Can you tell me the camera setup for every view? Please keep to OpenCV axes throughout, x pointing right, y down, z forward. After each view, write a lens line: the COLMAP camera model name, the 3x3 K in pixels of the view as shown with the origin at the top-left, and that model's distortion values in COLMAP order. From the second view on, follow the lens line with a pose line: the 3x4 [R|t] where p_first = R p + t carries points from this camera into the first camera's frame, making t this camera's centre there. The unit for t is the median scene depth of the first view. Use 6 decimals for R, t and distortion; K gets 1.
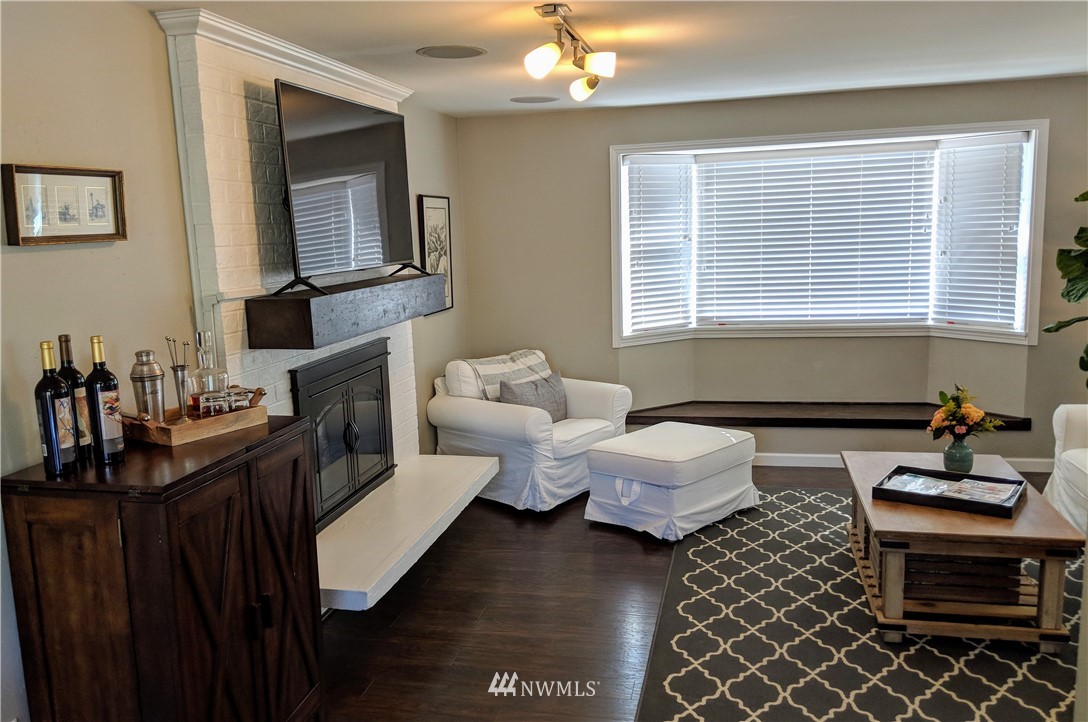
lens RADIAL K [[873.6, 0, 543.0], [0, 873.6, 380.2], [0, 0, 1]] dist [0.000117, -0.101428]
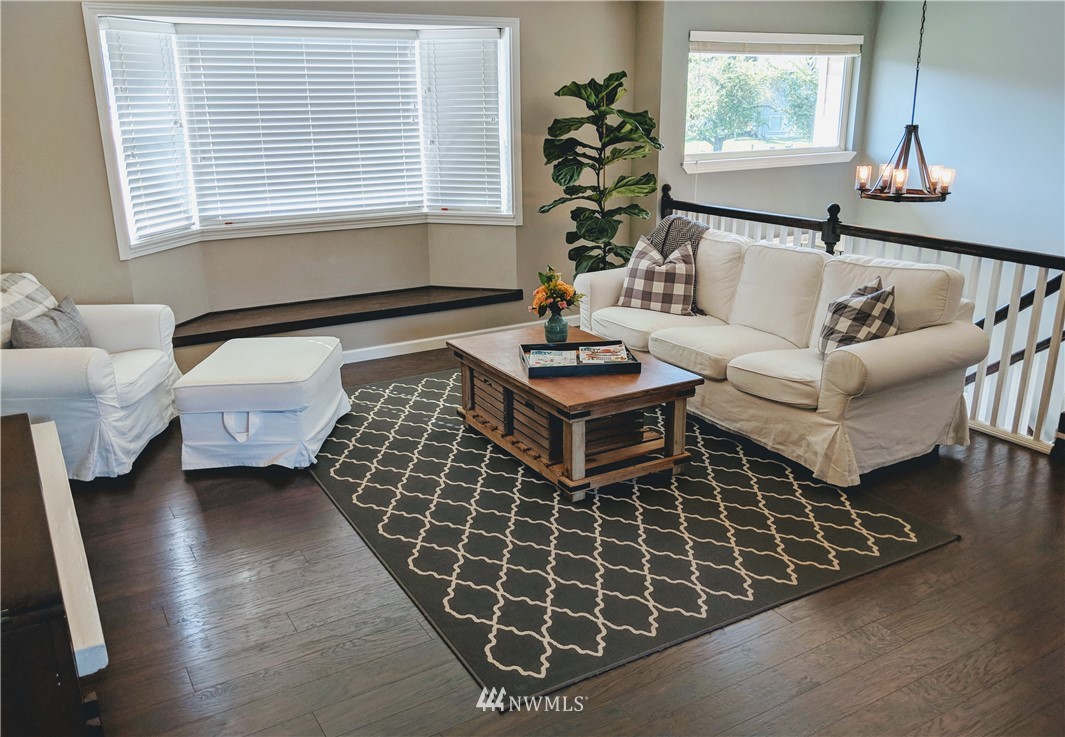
lens RADIAL K [[846.1, 0, 532.5], [0, 846.1, 368.5], [0, 0, 1]] dist [0.062262, -0.169508]
pose [[0.700570, -0.179248, 0.690704, -0.233661], [0.097230, 0.982888, 0.156455, -0.027119], [-0.706928, -0.042451, 0.706010, 0.179071]]
